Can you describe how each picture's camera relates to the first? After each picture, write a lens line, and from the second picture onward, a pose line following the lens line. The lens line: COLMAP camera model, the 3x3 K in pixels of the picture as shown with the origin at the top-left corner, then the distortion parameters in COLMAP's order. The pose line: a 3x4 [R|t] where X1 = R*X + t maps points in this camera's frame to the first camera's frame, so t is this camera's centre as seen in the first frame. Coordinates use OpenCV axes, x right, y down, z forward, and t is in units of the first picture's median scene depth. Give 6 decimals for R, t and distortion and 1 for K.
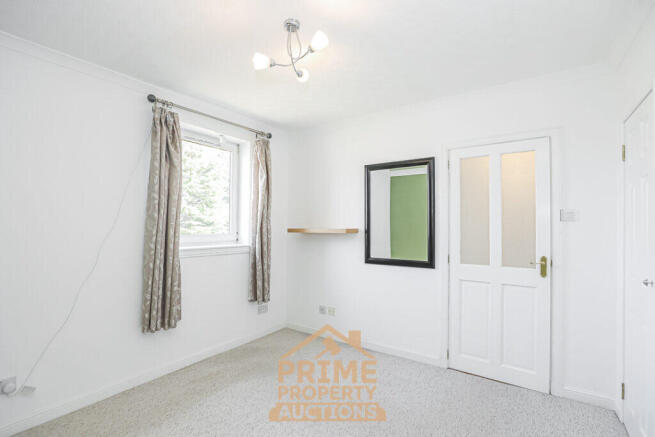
lens RADIAL K [[301.9, 0, 326.1], [0, 301.9, 222.1], [0, 0, 1]] dist [-0.034218, 0.007890]
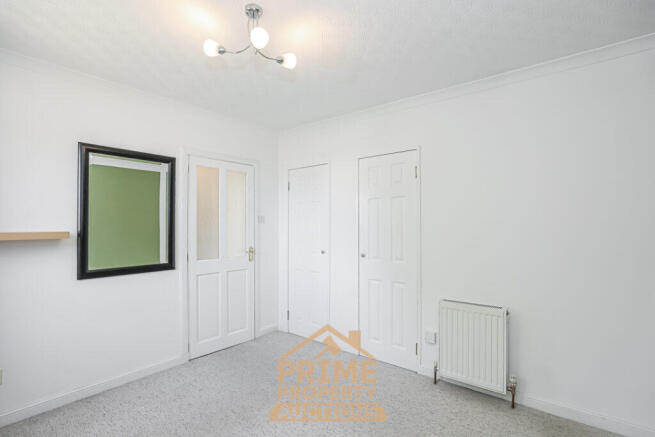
lens RADIAL K [[301.9, 0, 326.1], [0, 301.9, 222.1], [0, 0, 1]] dist [-0.034218, 0.007890]
pose [[0.087749, 0.008516, 0.996106, -0.572619], [-0.006102, 0.999949, -0.008011, 0.002406], [-0.996124, -0.005375, 0.087796, 0.399404]]
